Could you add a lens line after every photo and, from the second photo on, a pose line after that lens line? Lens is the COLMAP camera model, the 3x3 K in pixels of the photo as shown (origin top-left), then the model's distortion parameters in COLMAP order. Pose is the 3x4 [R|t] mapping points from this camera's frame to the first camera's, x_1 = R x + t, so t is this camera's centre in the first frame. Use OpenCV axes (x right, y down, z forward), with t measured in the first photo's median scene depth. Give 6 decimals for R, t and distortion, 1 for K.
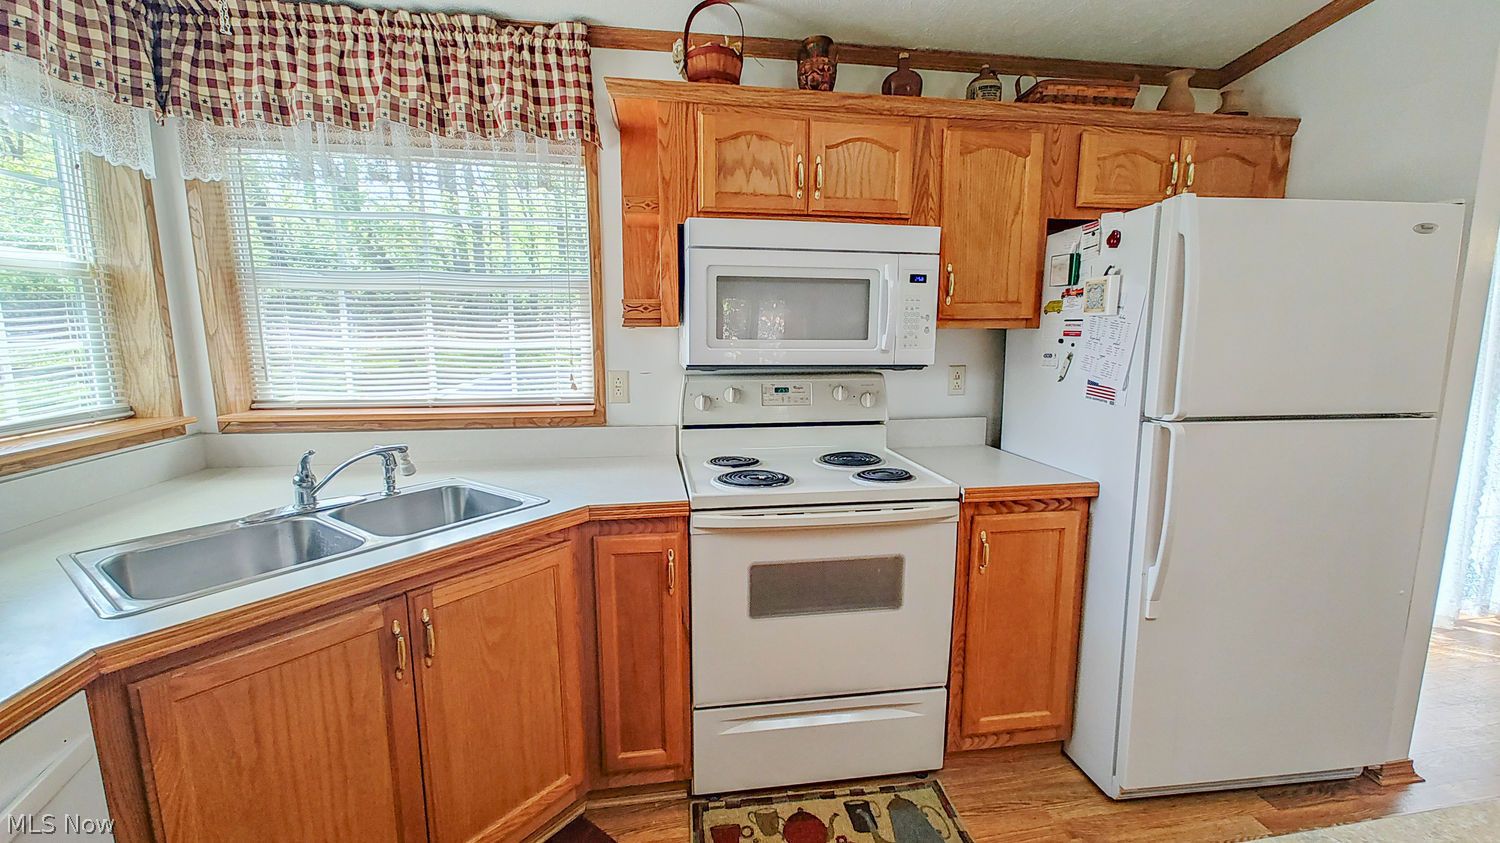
lens RADIAL K [[616.6, 0, 749.6], [0, 616.6, 425.7], [0, 0, 1]] dist [0.010880, -0.007572]
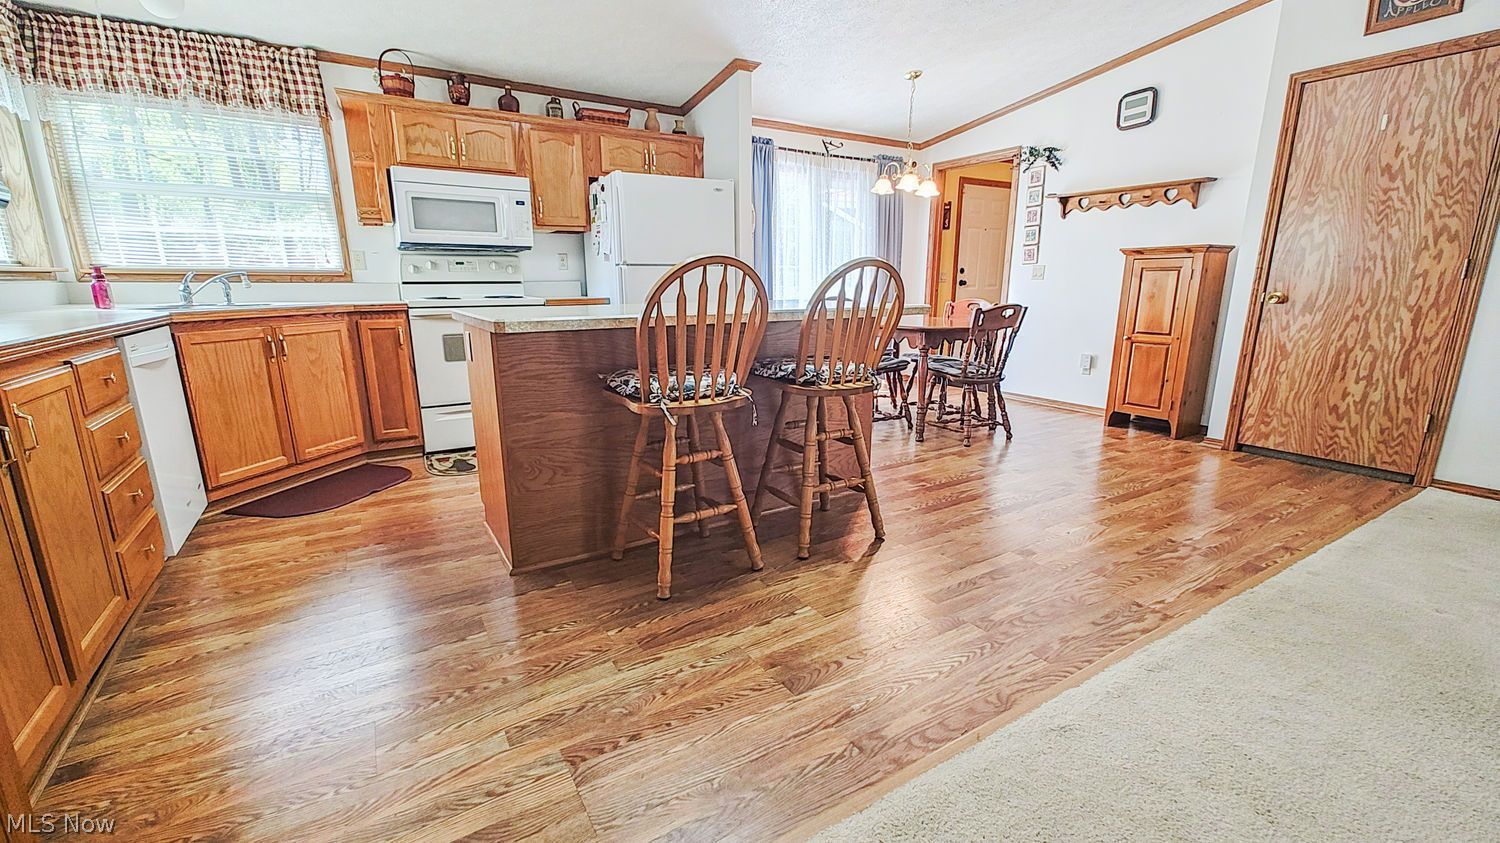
lens RADIAL K [[616.6, 0, 749.6], [0, 616.6, 425.7], [0, 0, 1]] dist [0.010880, -0.007572]
pose [[0.921804, -0.088386, 0.377447, 0.130462], [0.057397, 0.994048, 0.092600, 0.361539], [-0.383385, -0.063695, 0.921390, -1.270417]]
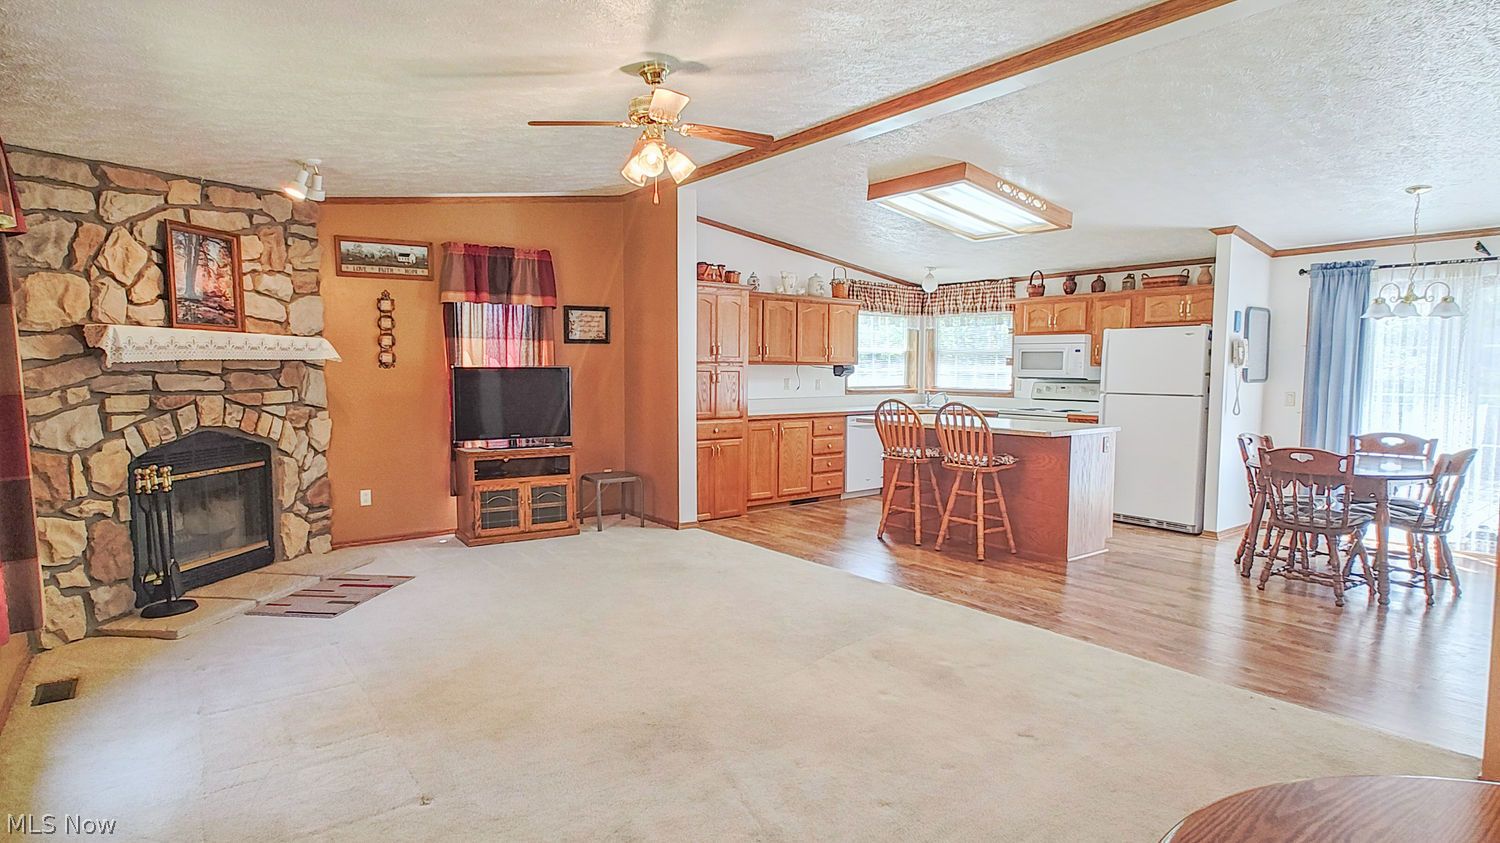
lens RADIAL K [[785.6, 0, 750.0], [0, 785.6, 421.5], [0, 0, 1]] dist [0.000693, 0.000452]
pose [[0.486555, 0.062333, -0.871423, 2.965413], [-0.133885, 0.990989, -0.003869, 0.360786], [0.863330, 0.118553, 0.490516, -2.371174]]
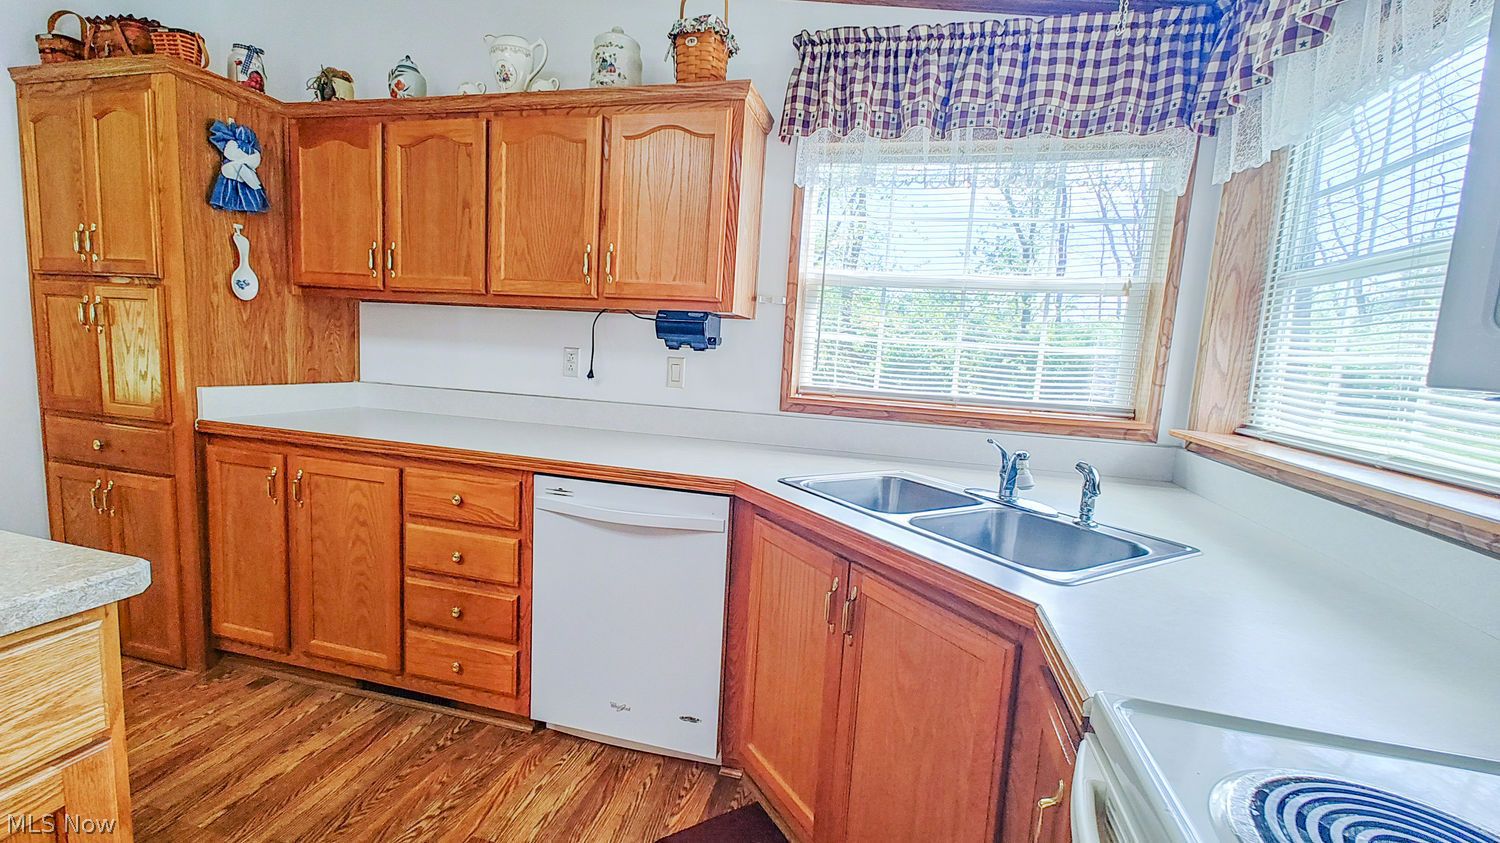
lens RADIAL K [[616.6, 0, 749.6], [0, 616.6, 425.7], [0, 0, 1]] dist [0.010880, -0.007572]
pose [[-0.384407, 0.087943, -0.918965, 0.311118], [-0.199117, 0.964123, 0.175556, -0.069947], [0.901434, 0.250467, -0.353105, 0.780538]]
